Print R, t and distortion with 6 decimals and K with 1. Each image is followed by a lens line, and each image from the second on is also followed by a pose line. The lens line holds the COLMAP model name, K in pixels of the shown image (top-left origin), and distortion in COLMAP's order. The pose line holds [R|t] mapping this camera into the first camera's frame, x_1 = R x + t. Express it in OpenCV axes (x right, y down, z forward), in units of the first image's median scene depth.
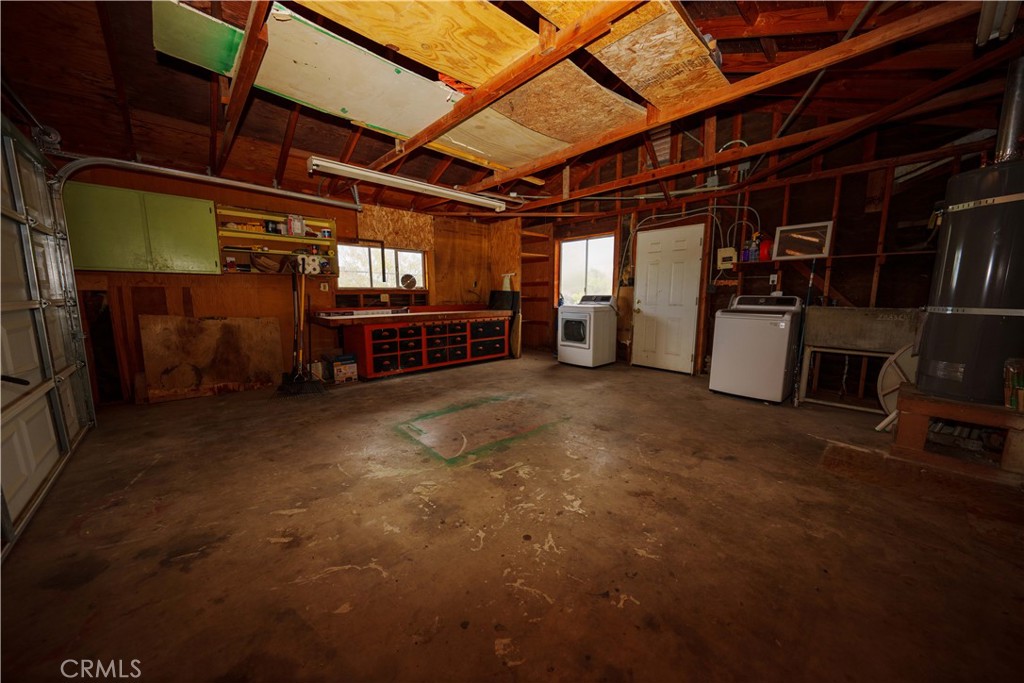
lens RADIAL K [[372.6, 0, 512.0], [0, 372.6, 341.5], [0, 0, 1]] dist [-0.003161, -0.000393]
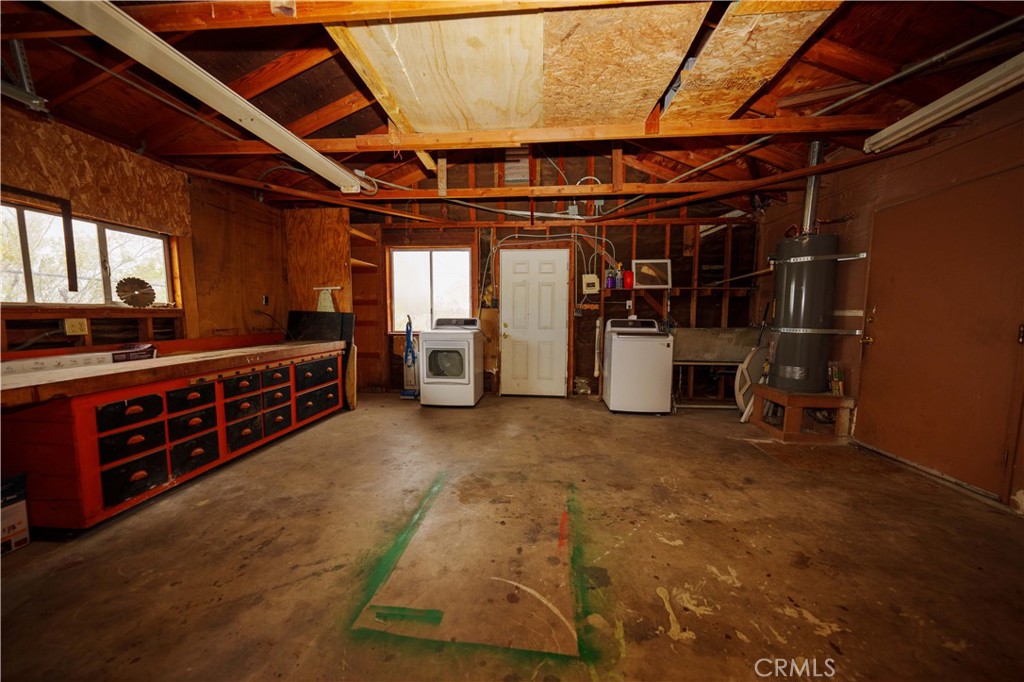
lens RADIAL K [[372.6, 0, 512.0], [0, 372.6, 341.0], [0, 0, 1]] dist [-0.003161, -0.000393]
pose [[0.724792, -0.046961, 0.687365, -0.294297], [0.082565, 0.996405, -0.018985, -0.052985], [-0.684003, 0.070512, 0.726064, 0.350337]]
